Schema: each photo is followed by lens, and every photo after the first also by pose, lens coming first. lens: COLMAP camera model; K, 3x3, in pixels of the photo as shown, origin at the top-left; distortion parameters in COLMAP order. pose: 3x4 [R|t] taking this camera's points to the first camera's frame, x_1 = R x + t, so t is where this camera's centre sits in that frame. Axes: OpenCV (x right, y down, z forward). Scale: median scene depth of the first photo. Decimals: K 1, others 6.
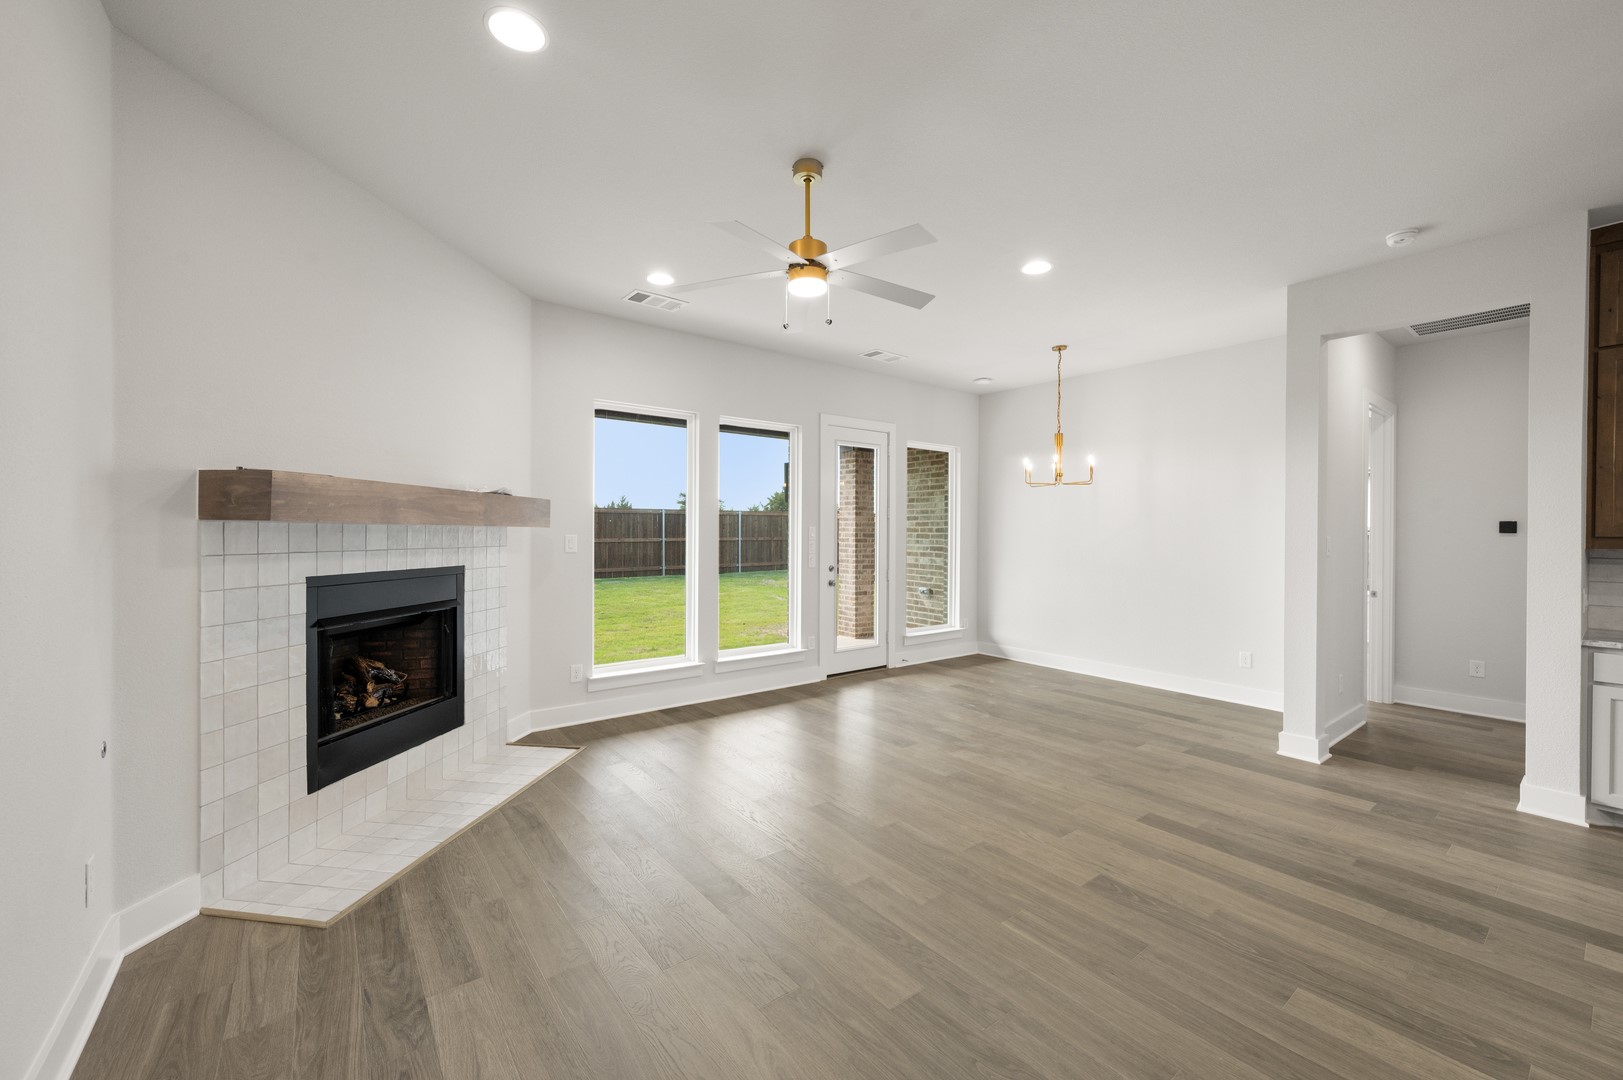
lens RADIAL K [[638.1, 0, 811.9], [0, 638.1, 536.2], [0, 0, 1]] dist [0.001085, 0.000287]
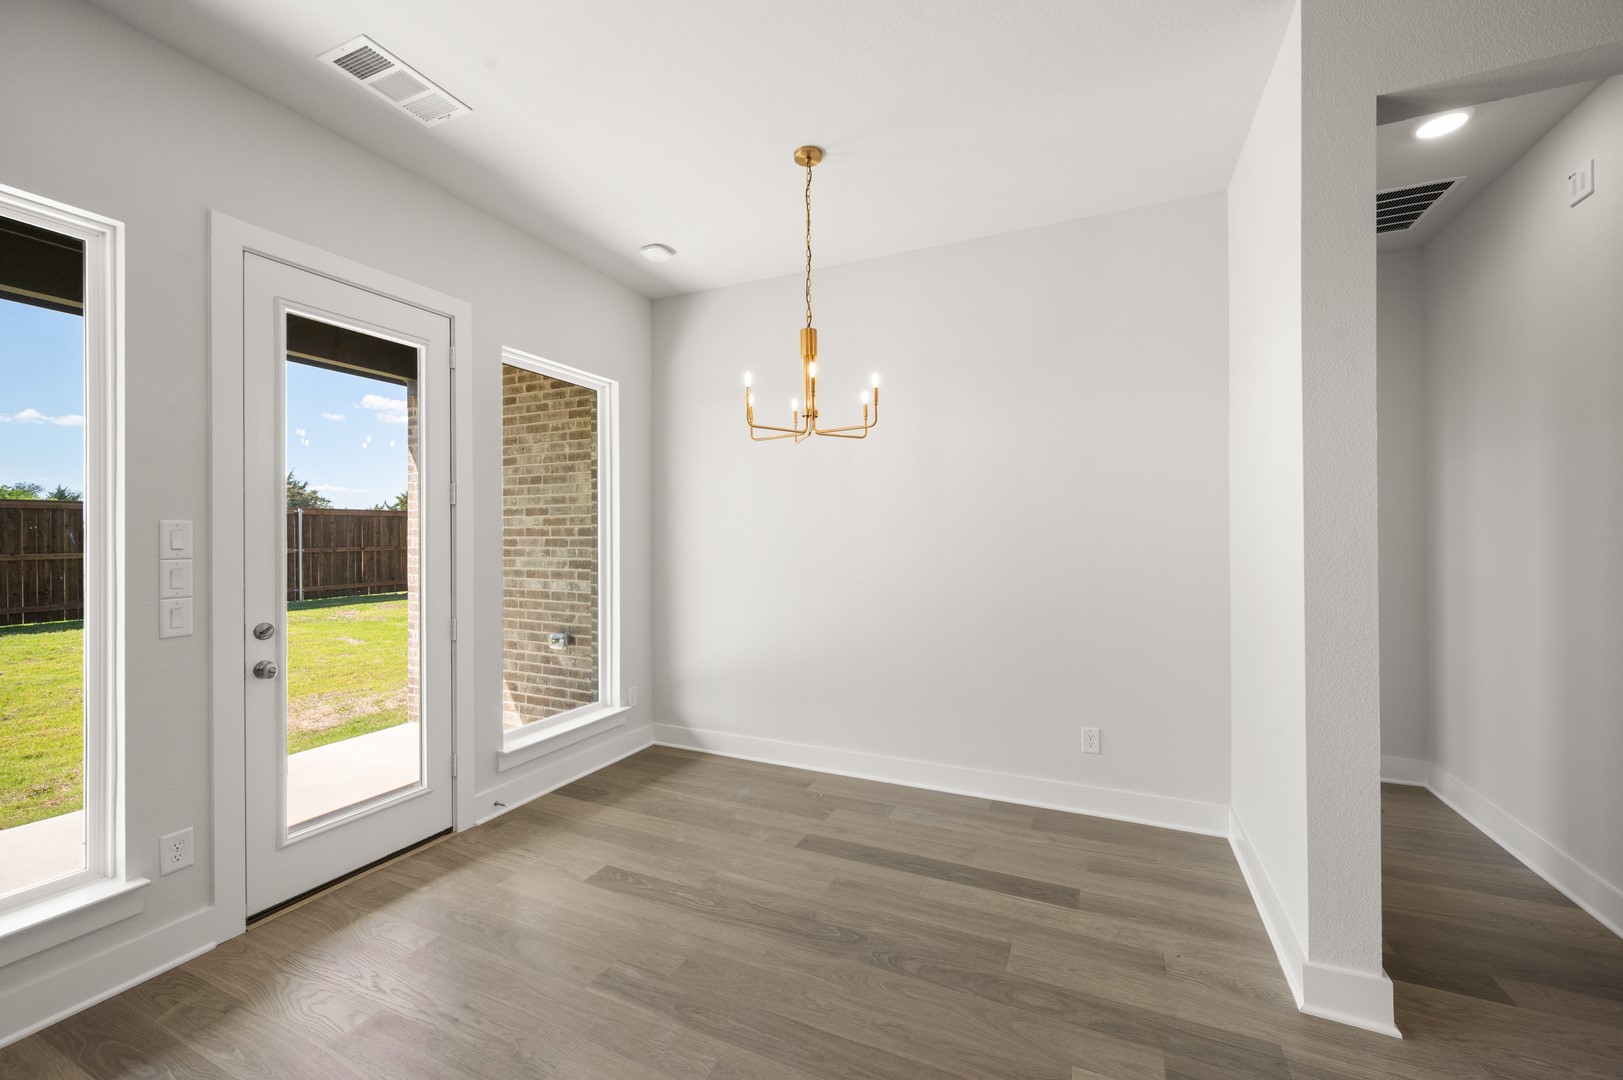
lens RADIAL K [[638.1, 0, 811.9], [0, 638.1, 536.2], [0, 0, 1]] dist [0.001085, 0.000287]
pose [[0.882774, -0.007182, 0.469743, 0.112360], [0.011856, 0.999905, -0.006993, 0.000745], [-0.469648, 0.011743, 0.882775, 0.405771]]
